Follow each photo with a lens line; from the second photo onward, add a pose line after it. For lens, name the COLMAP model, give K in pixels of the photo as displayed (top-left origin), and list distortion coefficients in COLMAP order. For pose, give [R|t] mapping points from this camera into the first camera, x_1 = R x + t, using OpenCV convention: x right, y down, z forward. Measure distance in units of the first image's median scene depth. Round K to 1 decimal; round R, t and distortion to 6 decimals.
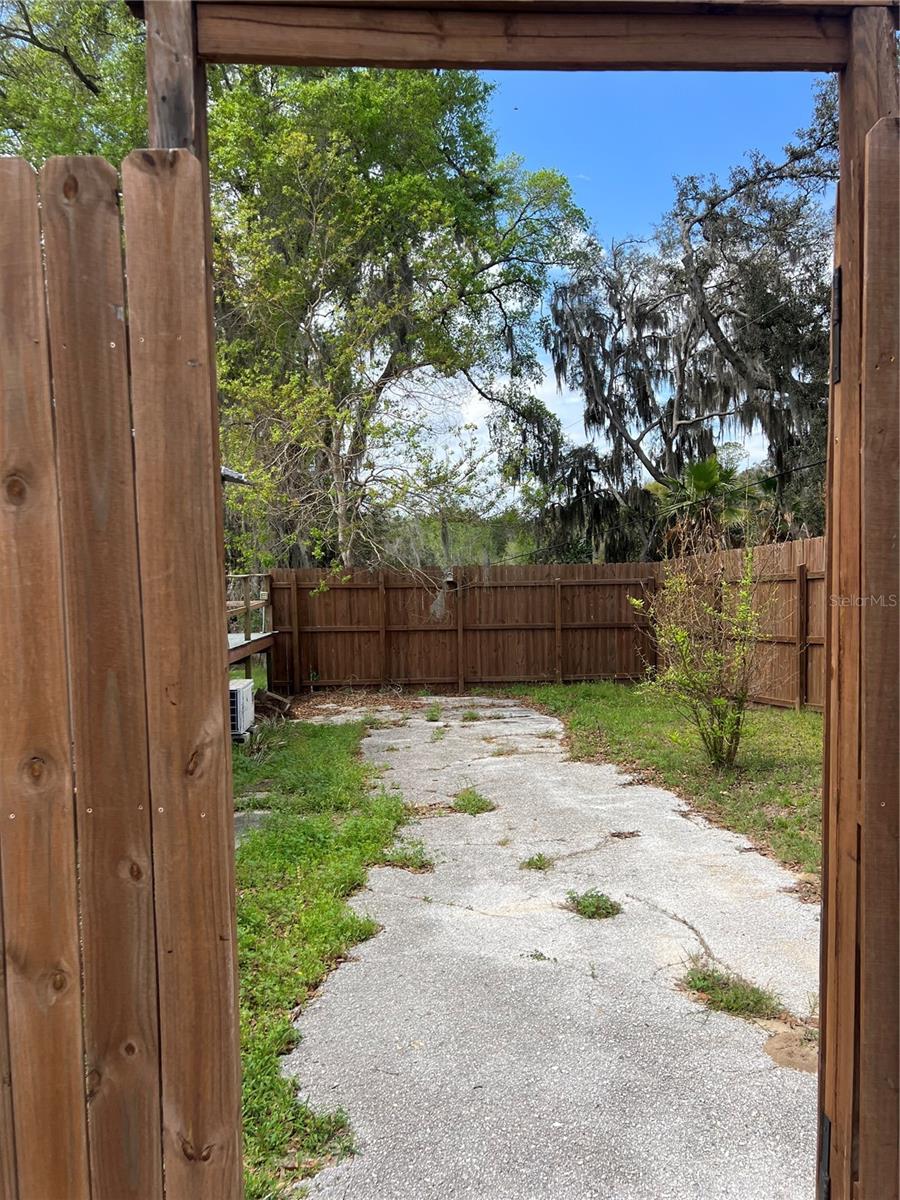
lens RADIAL K [[907.4, 0, 445.1], [0, 907.4, 593.7], [0, 0, 1]] dist [0.036226, -0.040710]
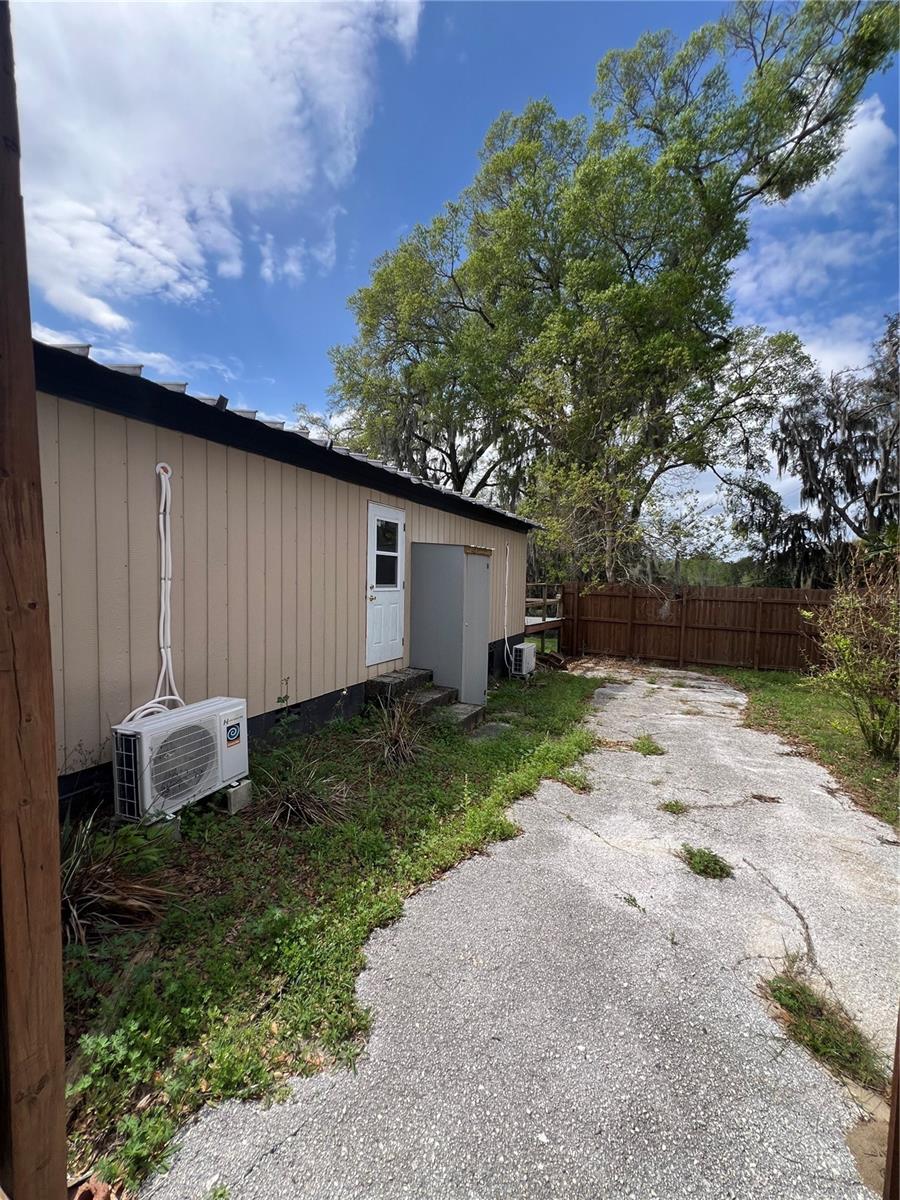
lens RADIAL K [[489.5, 0, 453.8], [0, 489.5, 597.7], [0, 0, 1]] dist [-0.002607, 0.001401]
pose [[0.892116, 0.062109, -0.447517, 0.059494], [-0.063579, 0.997908, 0.011751, 0.008812], [0.447310, 0.017970, 0.894198, 0.131214]]
